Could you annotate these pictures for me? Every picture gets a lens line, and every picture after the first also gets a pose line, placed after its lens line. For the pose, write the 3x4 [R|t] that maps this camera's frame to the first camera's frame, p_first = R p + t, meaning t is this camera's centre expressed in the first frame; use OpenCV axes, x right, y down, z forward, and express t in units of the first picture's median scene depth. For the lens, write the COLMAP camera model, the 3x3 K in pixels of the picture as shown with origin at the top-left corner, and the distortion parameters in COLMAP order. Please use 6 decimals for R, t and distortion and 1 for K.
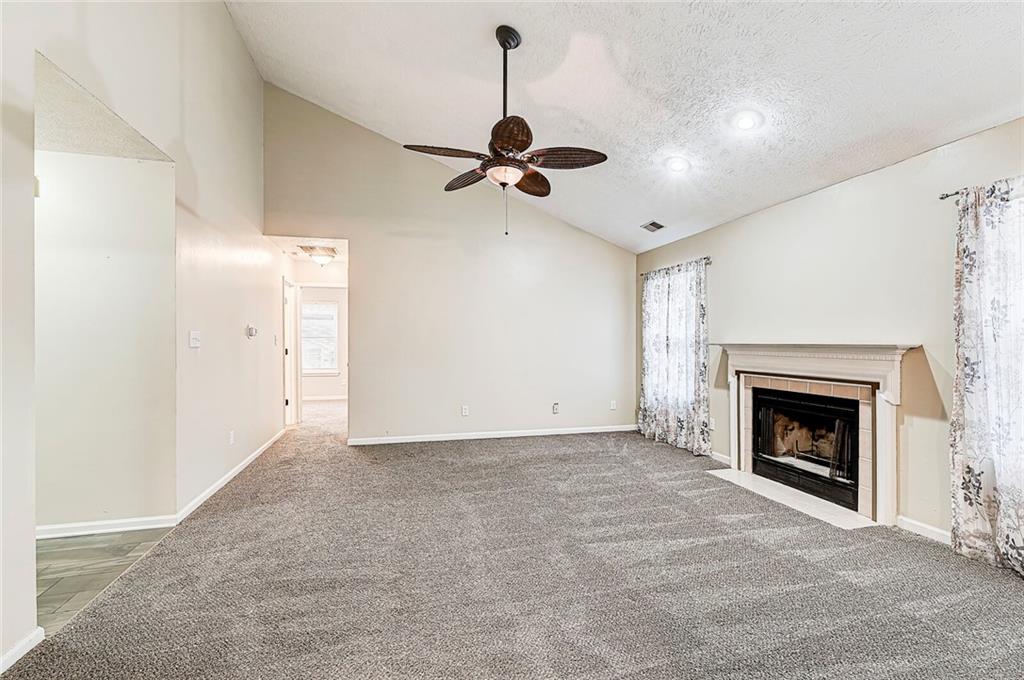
lens RADIAL K [[443.5, 0, 503.6], [0, 443.5, 342.3], [0, 0, 1]] dist [0.000479, -0.000173]
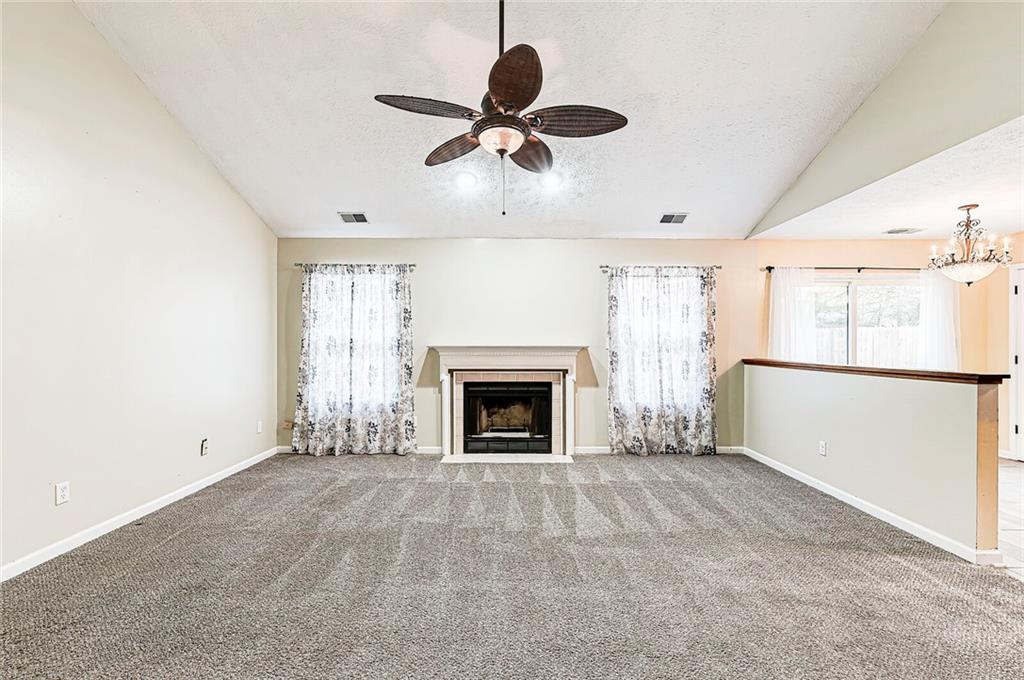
lens RADIAL K [[443.5, 0, 503.6], [0, 443.5, 342.3], [0, 0, 1]] dist [0.000479, -0.000173]
pose [[0.249570, 0.005865, 0.968339, -0.605232], [0.001323, 0.999979, -0.006397, 0.000874], [-0.968356, 0.002878, 0.249557, 0.617914]]
